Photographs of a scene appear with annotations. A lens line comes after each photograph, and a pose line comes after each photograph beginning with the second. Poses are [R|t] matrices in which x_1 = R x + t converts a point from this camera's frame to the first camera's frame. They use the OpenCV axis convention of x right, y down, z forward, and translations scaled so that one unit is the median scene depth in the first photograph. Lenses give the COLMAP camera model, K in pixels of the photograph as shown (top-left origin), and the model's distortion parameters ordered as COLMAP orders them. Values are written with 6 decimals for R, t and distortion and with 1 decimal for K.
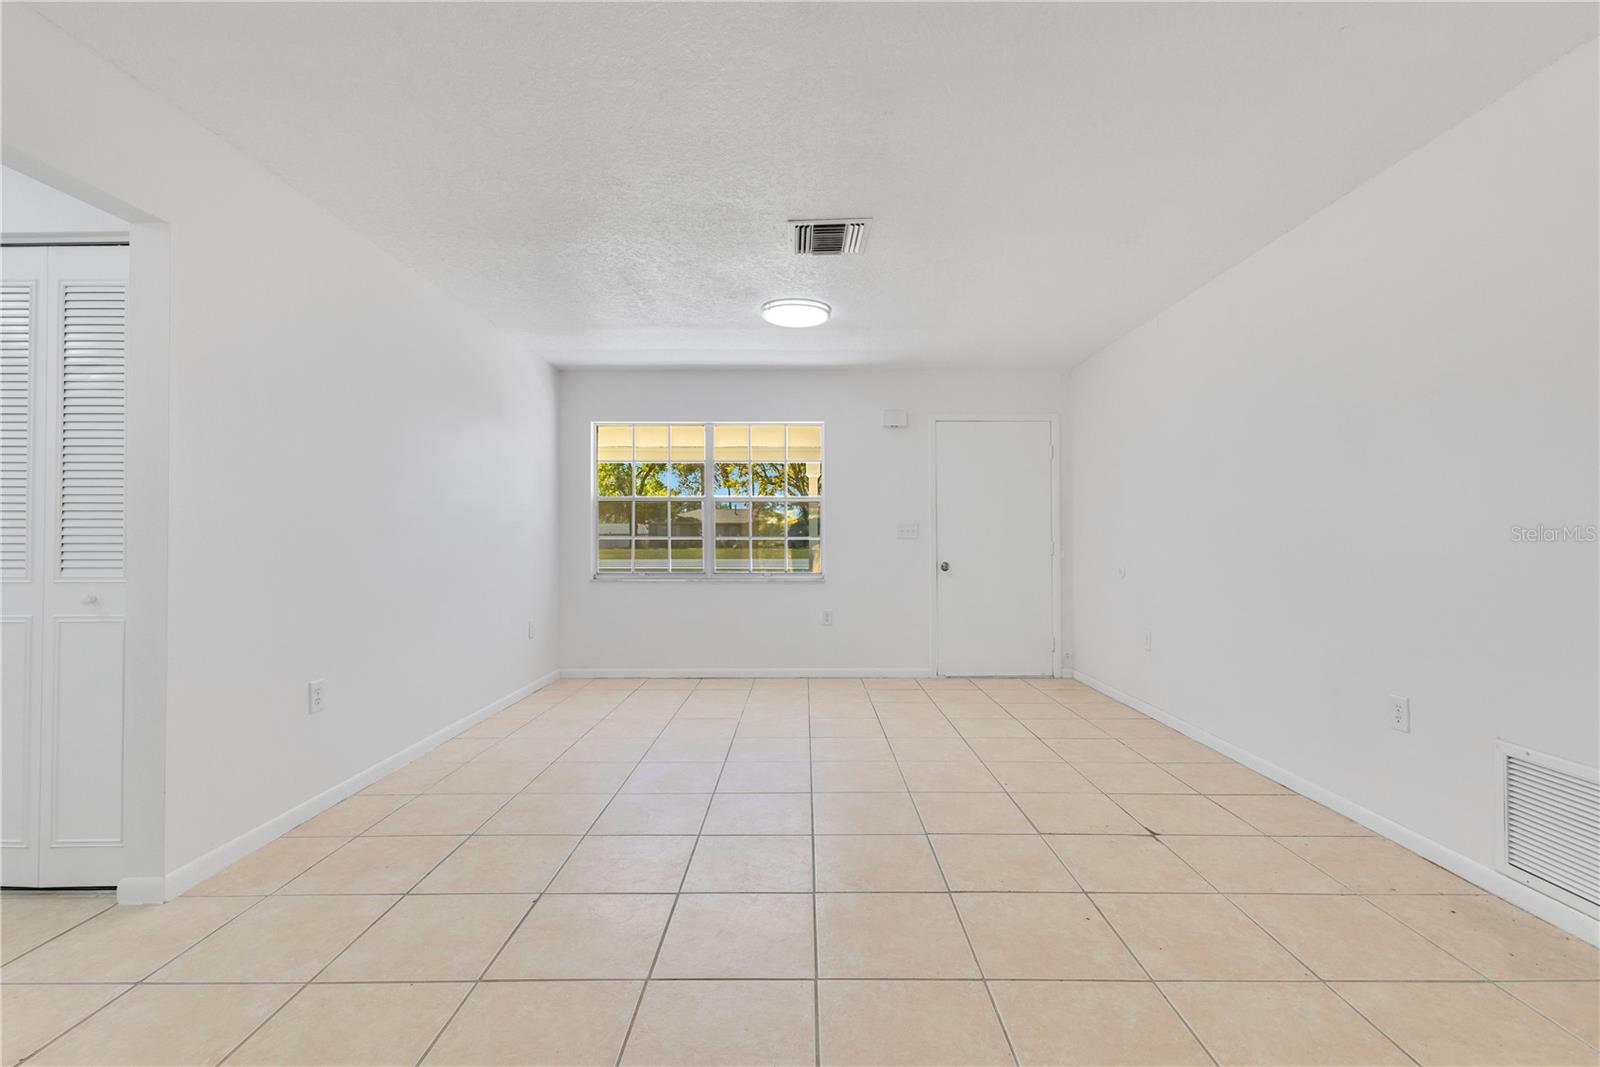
lens RADIAL K [[702.5, 0, 808.0], [0, 702.5, 532.5], [0, 0, 1]] dist [0.002153, -0.000163]
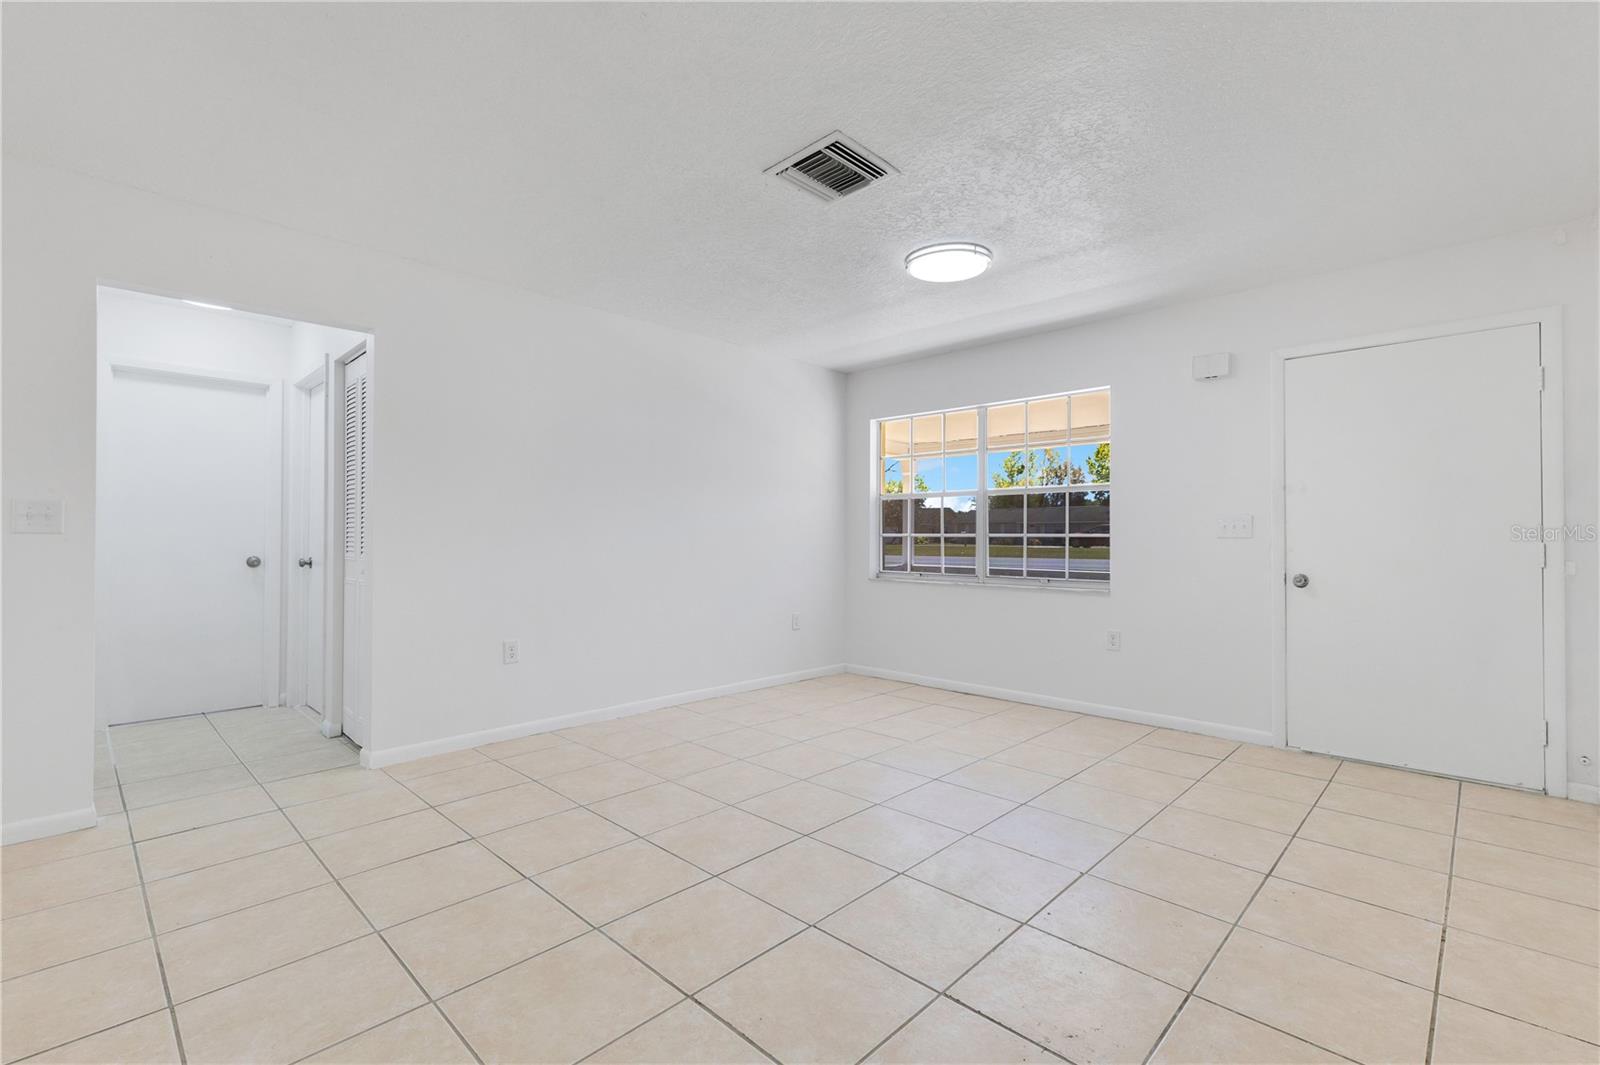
lens RADIAL K [[709.4, 0, 796.3], [0, 709.4, 525.8], [0, 0, 1]] dist [0.004510, 0.000371]
pose [[0.712883, -0.007380, -0.701244, 0.325206], [0.003477, 0.999970, -0.006989, 0.000639], [0.701274, 0.002544, 0.712887, 0.204964]]
